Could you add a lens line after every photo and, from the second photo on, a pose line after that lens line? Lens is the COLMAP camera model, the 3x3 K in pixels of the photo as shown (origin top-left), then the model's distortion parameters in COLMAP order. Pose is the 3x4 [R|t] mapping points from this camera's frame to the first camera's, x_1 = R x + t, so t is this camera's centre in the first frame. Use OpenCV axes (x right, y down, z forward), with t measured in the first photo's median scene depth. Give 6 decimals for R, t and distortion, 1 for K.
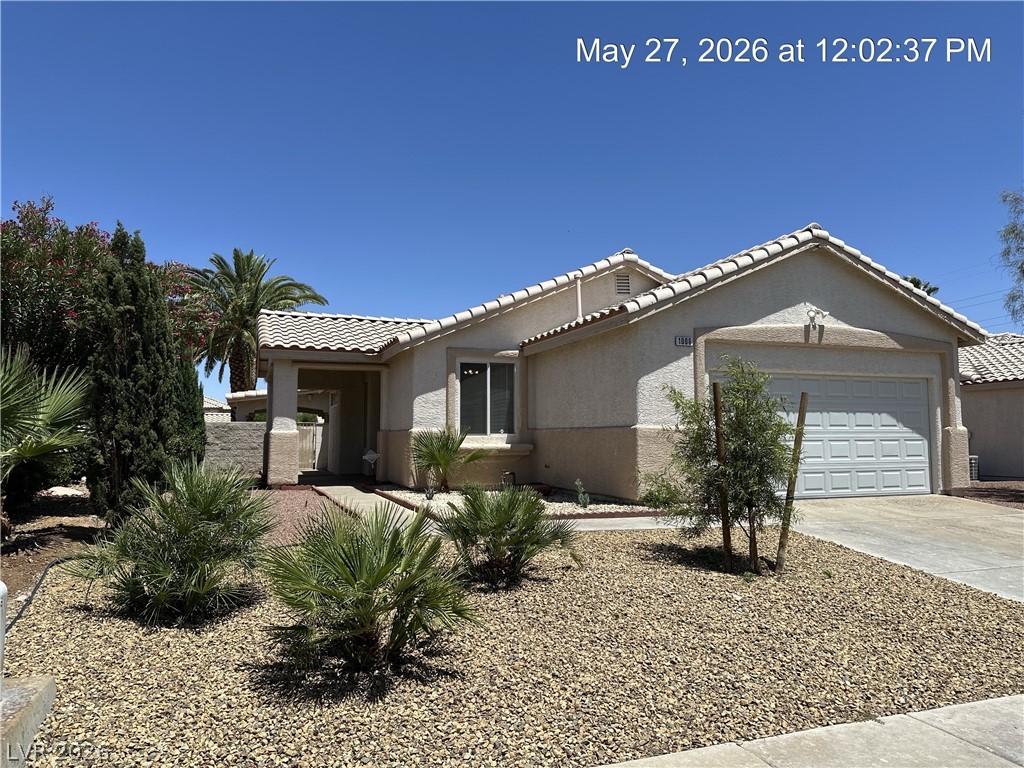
lens RADIAL K [[725.1, 0, 507.0], [0, 725.1, 385.4], [0, 0, 1]] dist [0.004002, -0.008763]
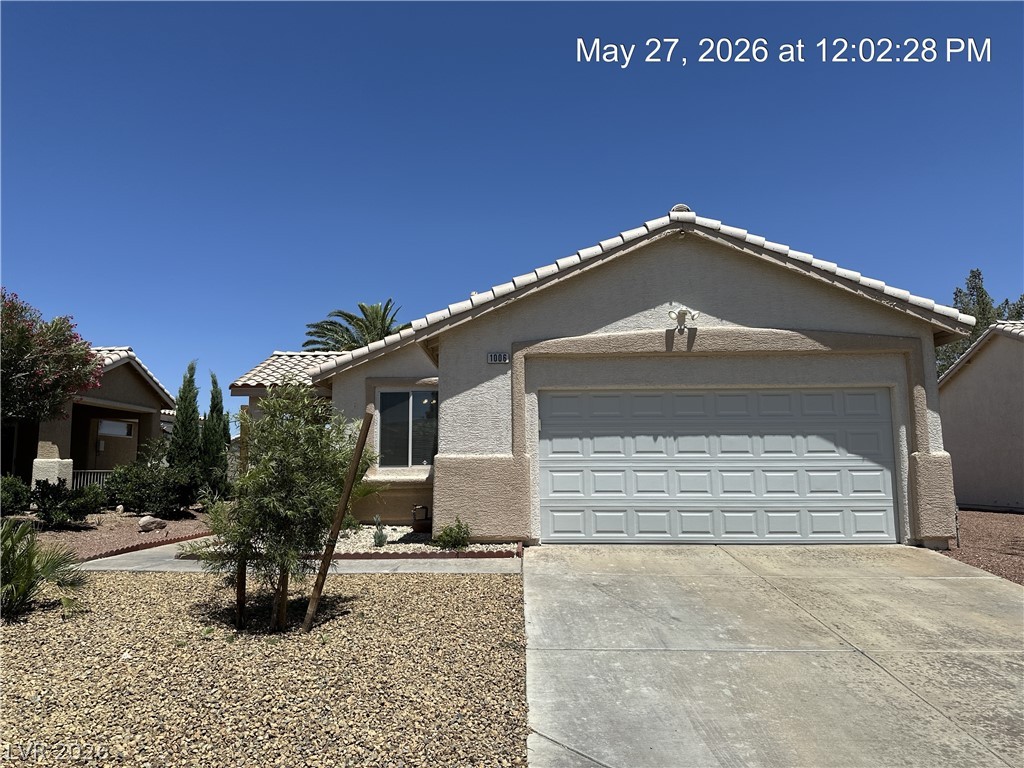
lens RADIAL K [[725.1, 0, 510.8], [0, 725.1, 381.2], [0, 0, 1]] dist [0.004002, -0.008763]
pose [[0.929861, -0.048006, -0.364766, 0.528778], [0.029853, 0.998026, -0.055246, 0.014555], [0.366698, 0.040482, 0.929459, 0.174811]]
